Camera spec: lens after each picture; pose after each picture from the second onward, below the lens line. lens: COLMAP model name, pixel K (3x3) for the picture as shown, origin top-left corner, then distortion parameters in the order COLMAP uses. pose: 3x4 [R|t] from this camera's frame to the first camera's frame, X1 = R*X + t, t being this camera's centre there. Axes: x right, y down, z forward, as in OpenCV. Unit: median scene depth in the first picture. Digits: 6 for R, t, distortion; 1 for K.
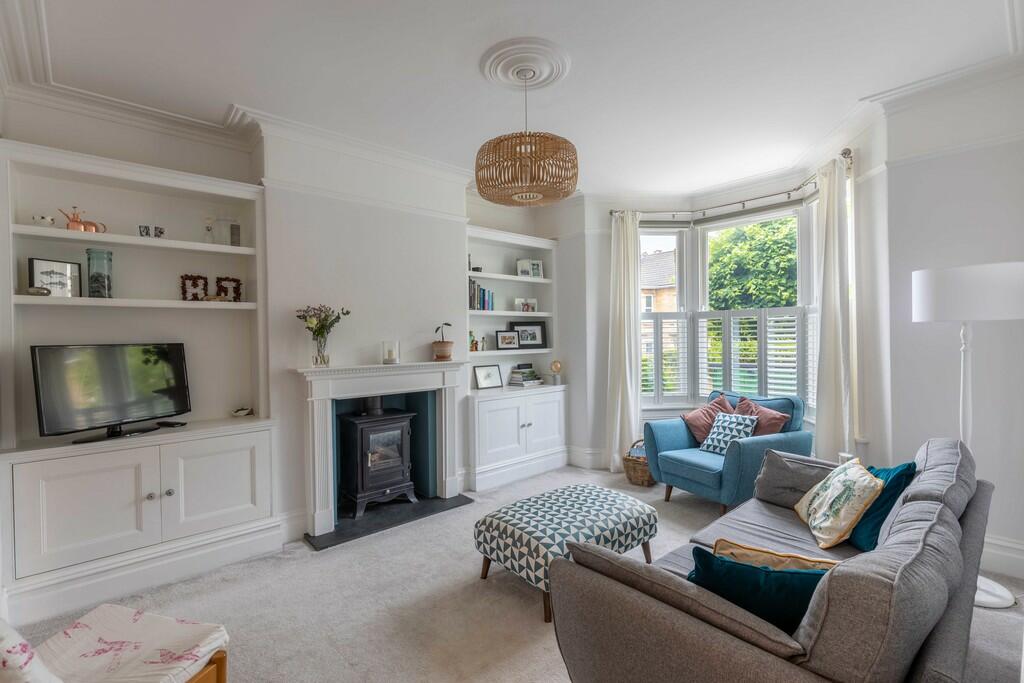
lens RADIAL K [[459.8, 0, 509.6], [0, 459.8, 336.4], [0, 0, 1]] dist [0.001437, 0.000262]
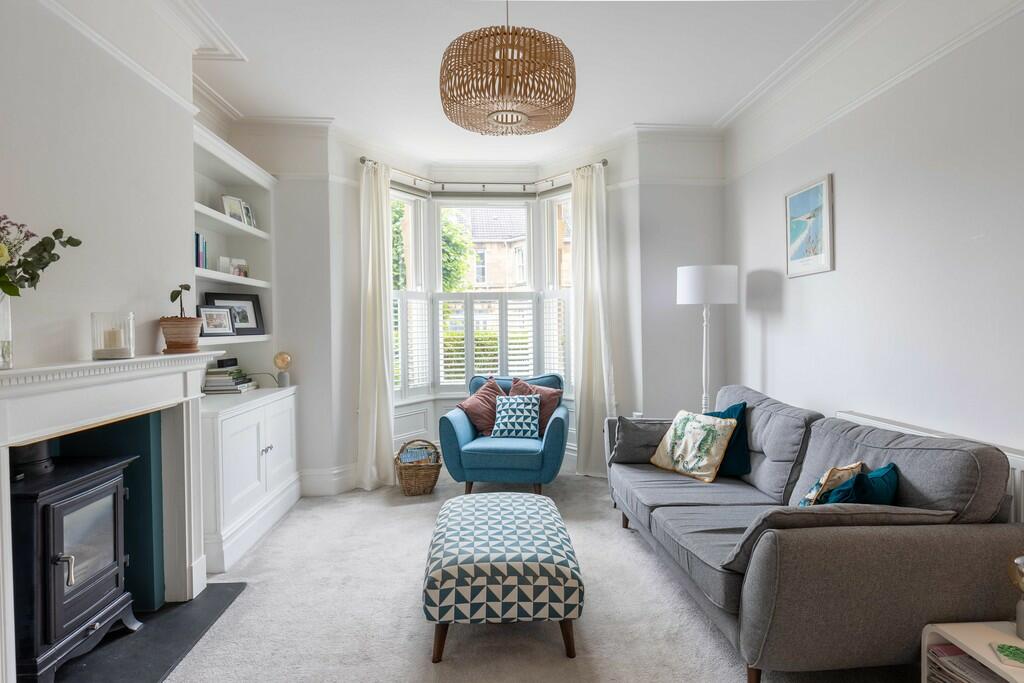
lens RADIAL K [[531.1, 0, 523.9], [0, 531.1, 325.7], [0, 0, 1]] dist [-0.000022, -0.002412]
pose [[0.603630, 0.005728, 0.797244, -0.406125], [0.003813, 0.999942, -0.010071, 0.028723], [-0.797255, 0.009119, 0.603574, 0.286794]]
